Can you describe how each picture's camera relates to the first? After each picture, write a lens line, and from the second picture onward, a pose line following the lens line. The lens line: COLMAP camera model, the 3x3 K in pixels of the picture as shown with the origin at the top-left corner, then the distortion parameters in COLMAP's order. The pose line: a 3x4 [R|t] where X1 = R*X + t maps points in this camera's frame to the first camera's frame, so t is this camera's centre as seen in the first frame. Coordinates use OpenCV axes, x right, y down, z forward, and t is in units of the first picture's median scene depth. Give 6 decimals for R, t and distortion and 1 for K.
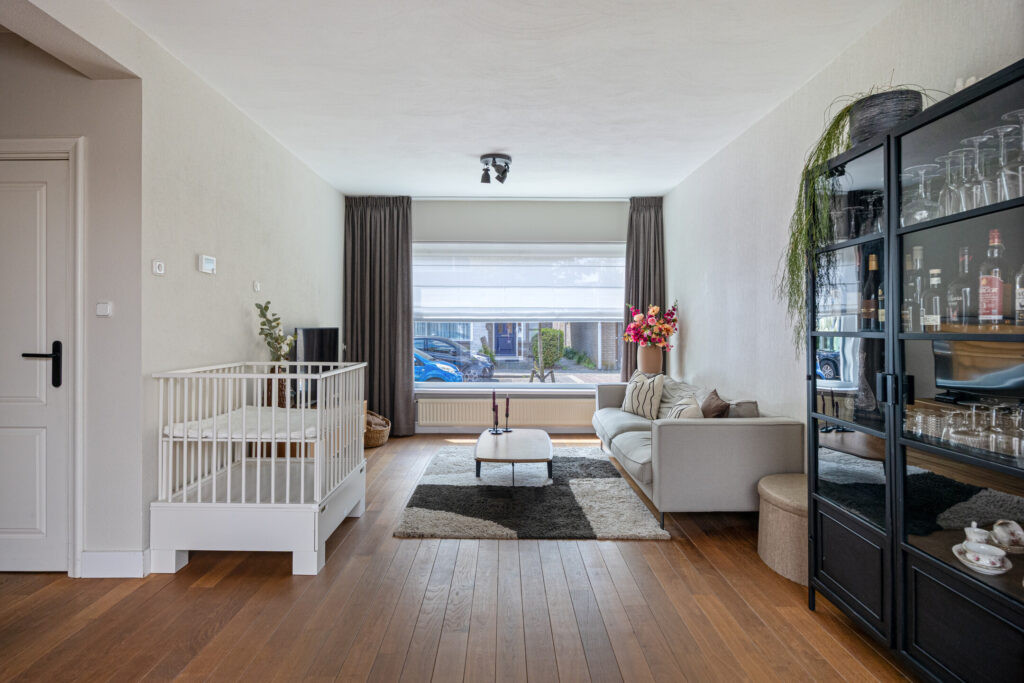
lens RADIAL K [[576.8, 0, 510.8], [0, 576.8, 318.3], [0, 0, 1]] dist [-0.000160, -0.000406]
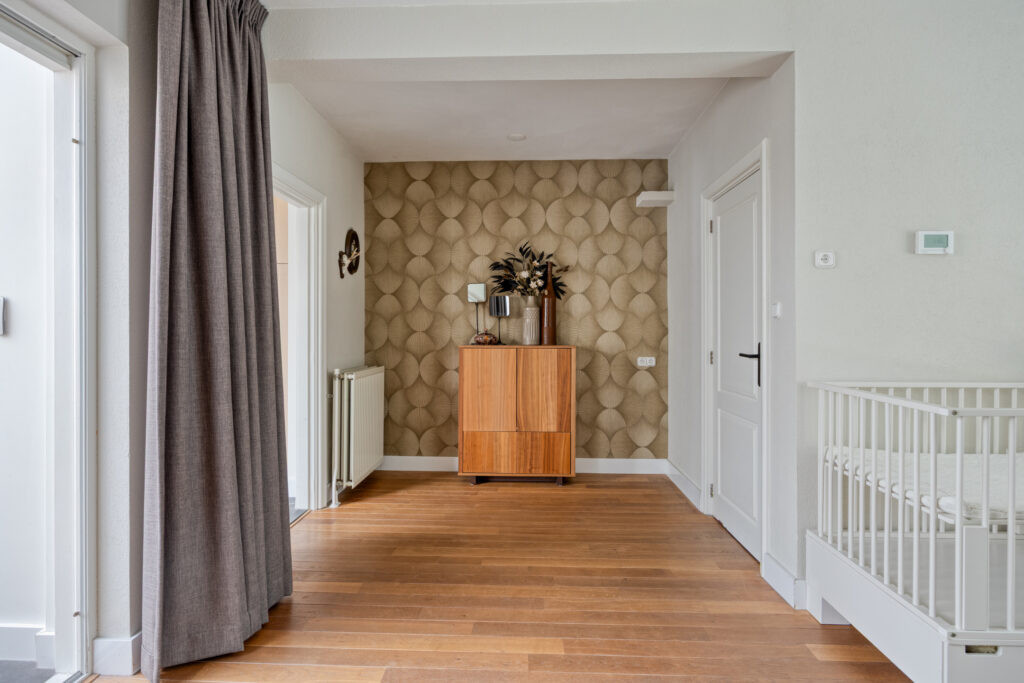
lens RADIAL K [[578.0, 0, 508.5], [0, 578.0, 332.4], [0, 0, 1]] dist [-0.000644, -0.000287]
pose [[-0.050298, 0.002828, -0.998730, 0.274397], [0.001326, 0.999995, 0.002764, 0.017536], [0.998733, -0.001186, -0.050302, 0.594336]]
